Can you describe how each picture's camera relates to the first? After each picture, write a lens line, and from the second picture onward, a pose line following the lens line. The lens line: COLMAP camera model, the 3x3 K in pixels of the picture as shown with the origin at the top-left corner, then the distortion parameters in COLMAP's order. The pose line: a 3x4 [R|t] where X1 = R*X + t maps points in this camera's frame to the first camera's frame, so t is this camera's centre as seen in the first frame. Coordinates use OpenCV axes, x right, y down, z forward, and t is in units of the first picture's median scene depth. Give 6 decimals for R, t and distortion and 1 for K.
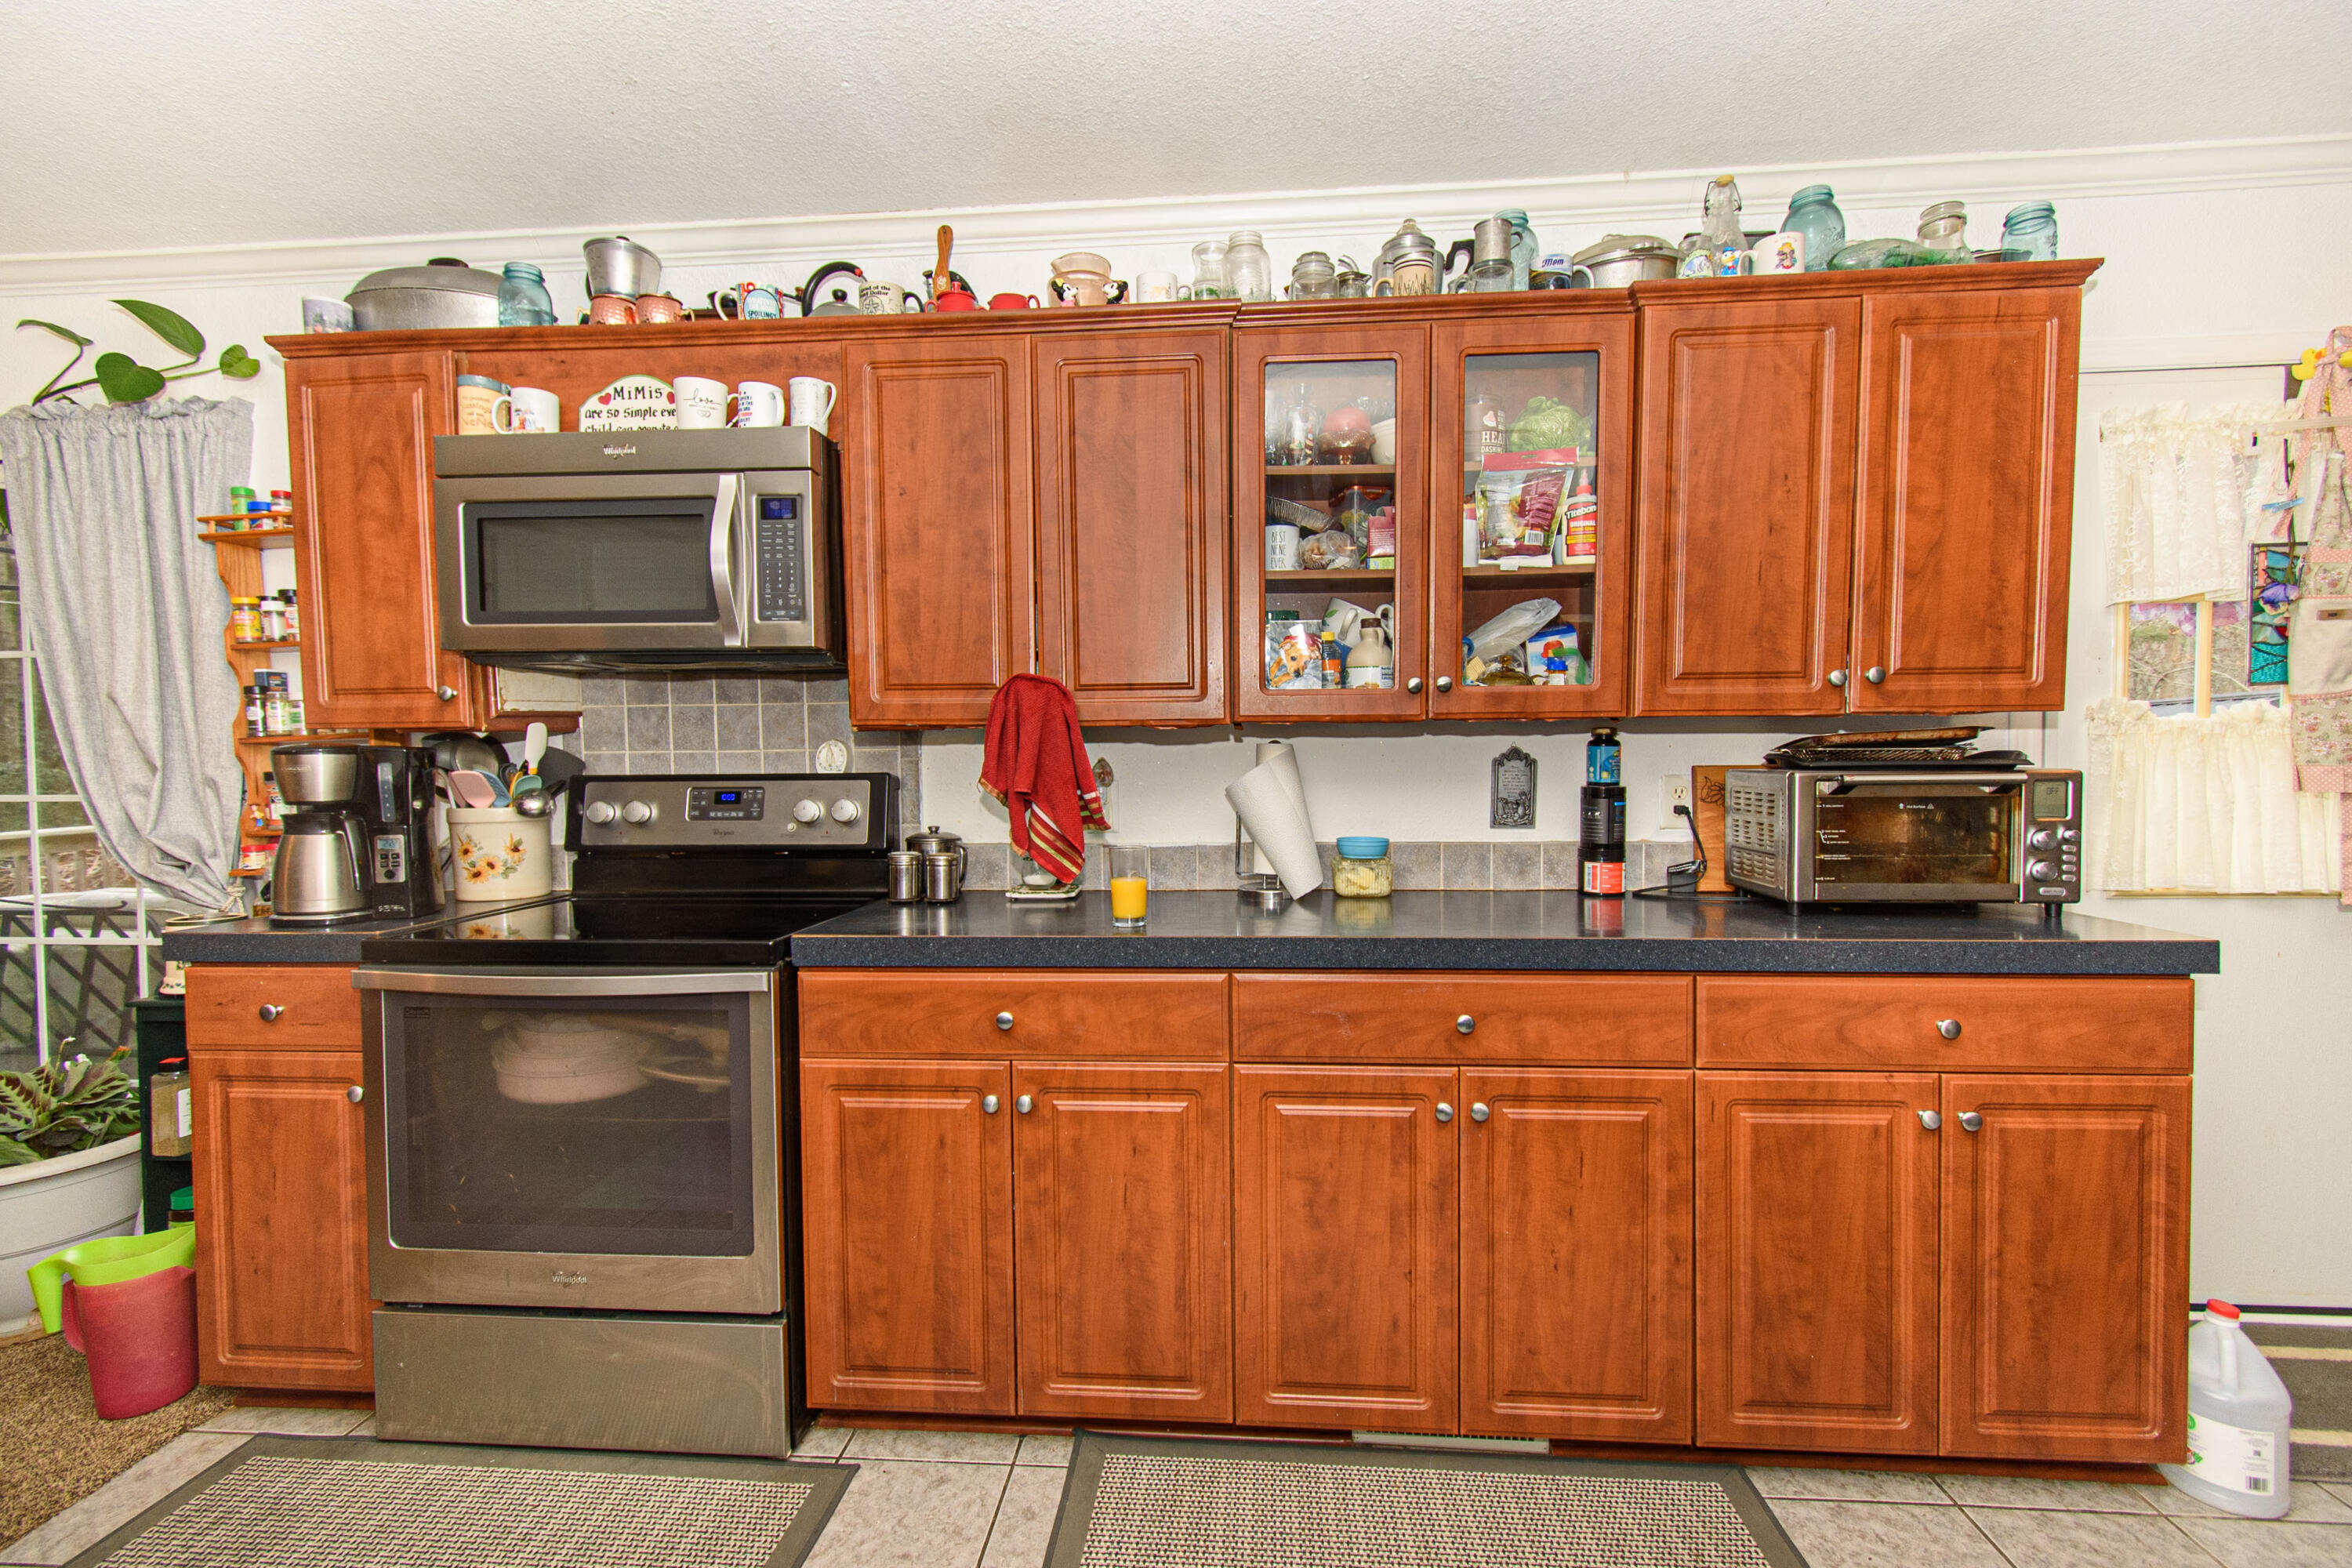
lens RADIAL K [[1028.9, 0, 1190.7], [0, 1028.9, 797.3], [0, 0, 1]] dist [0.001939, 0.000359]
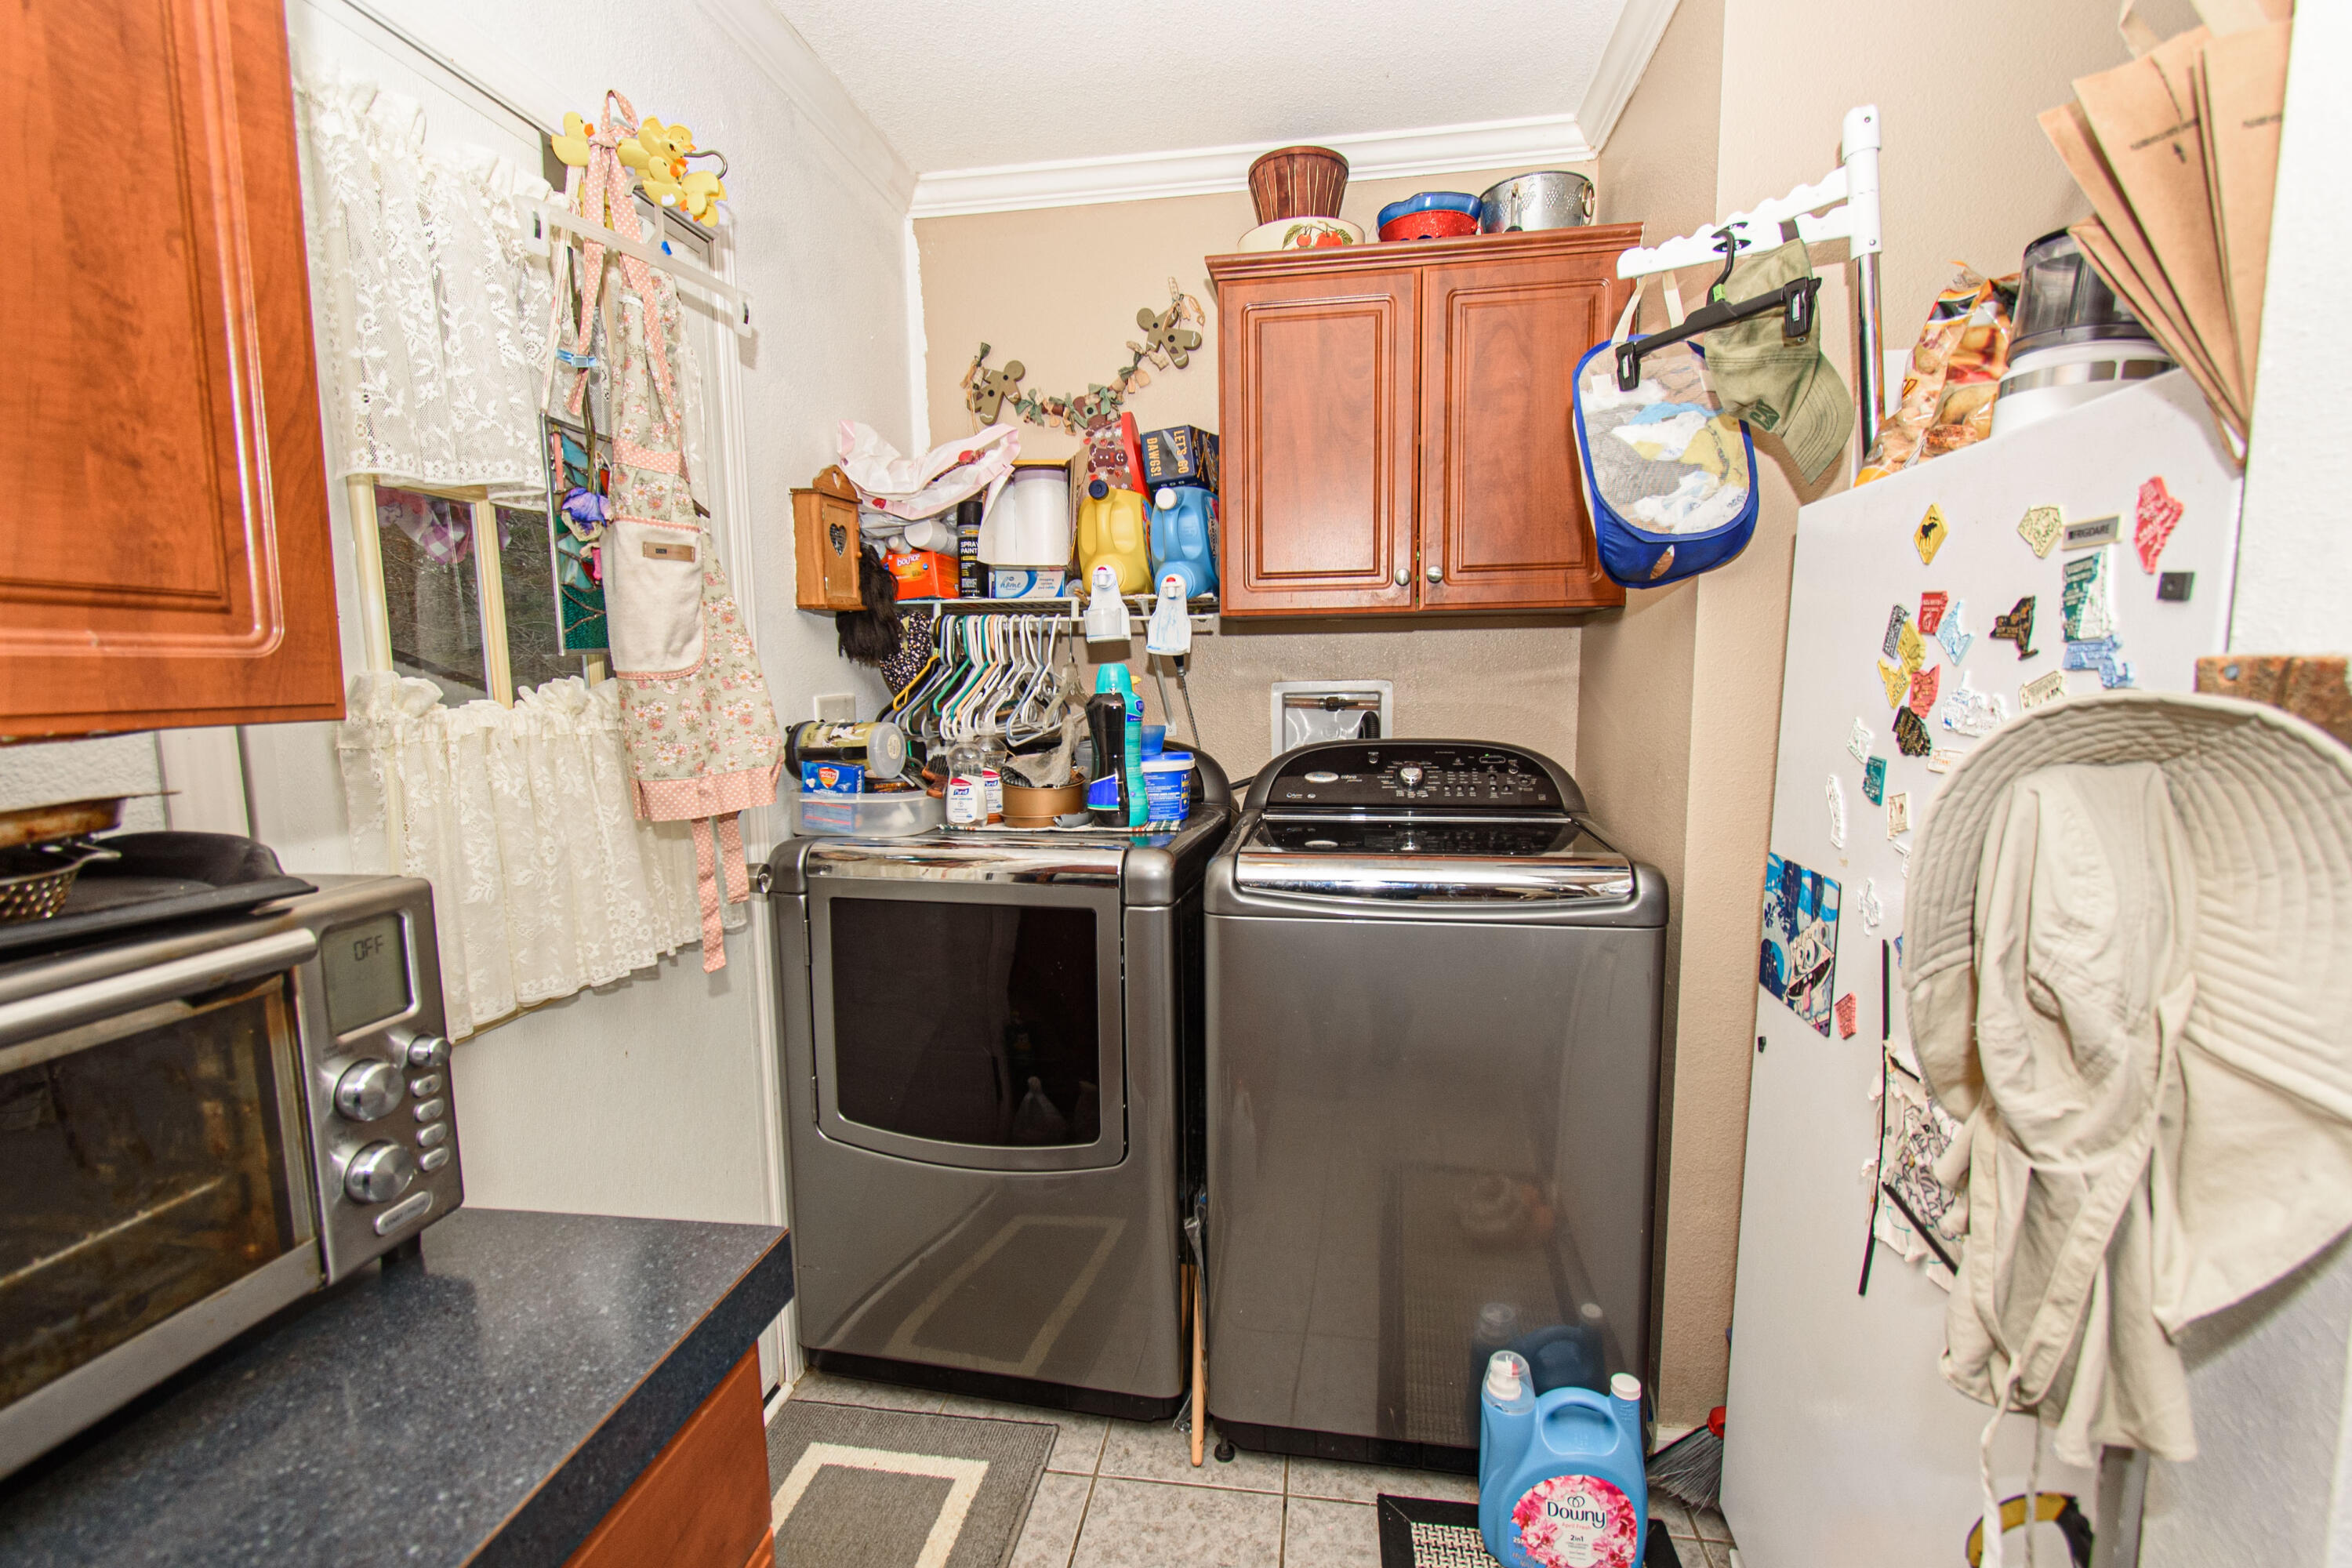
lens RADIAL K [[1033.6, 0, 1176.0], [0, 1033.6, 784.0], [0, 0, 1]] dist [-0.000871, 0.000014]
pose [[0.066555, -0.104315, 0.992315, 0.461950], [0.062128, 0.993023, 0.100223, -0.075537], [-0.995847, 0.054980, 0.072572, 0.634619]]
